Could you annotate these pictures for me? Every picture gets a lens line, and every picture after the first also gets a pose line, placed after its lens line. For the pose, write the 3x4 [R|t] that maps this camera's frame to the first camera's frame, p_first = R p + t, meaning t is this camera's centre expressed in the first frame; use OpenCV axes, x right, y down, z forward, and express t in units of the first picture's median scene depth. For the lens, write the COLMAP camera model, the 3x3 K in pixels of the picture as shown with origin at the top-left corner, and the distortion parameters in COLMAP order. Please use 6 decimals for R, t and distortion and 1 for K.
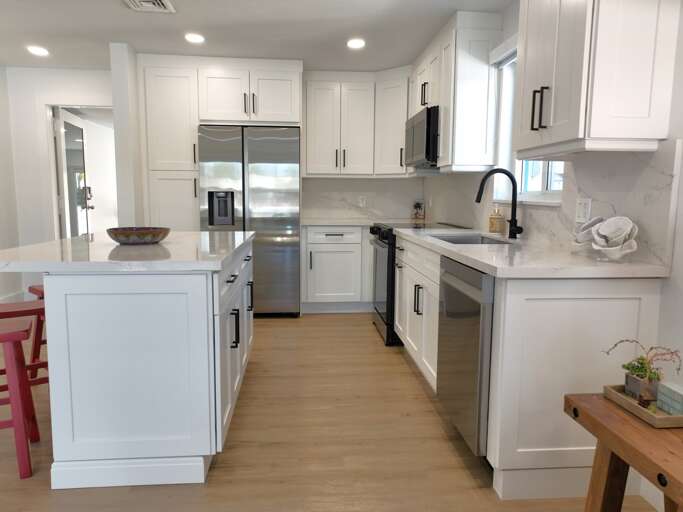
lens RADIAL K [[507.9, 0, 340.3], [0, 507.9, 254.0], [0, 0, 1]] dist [0.011816, 0.016715]
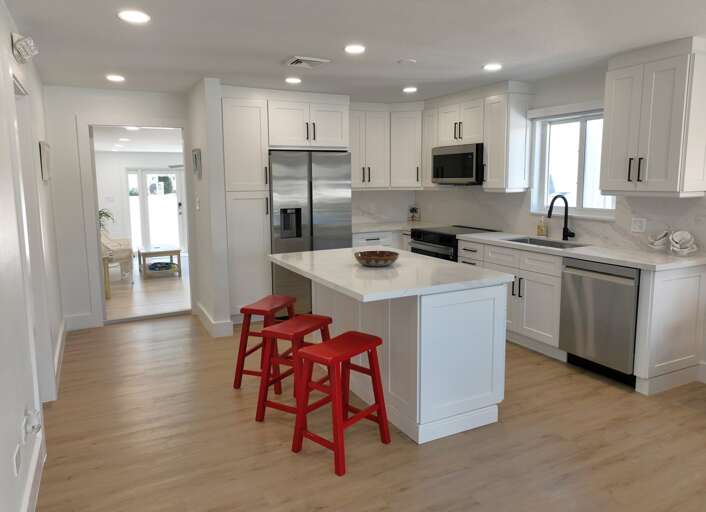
lens RADIAL K [[508.5, 0, 354.3], [0, 508.5, 243.8], [0, 0, 1]] dist [0.010770, 0.000709]
pose [[0.923709, -0.066030, 0.377361, -0.791187], [0.060662, 0.997817, 0.026108, -0.095308], [-0.378261, -0.001225, 0.925698, -0.158962]]
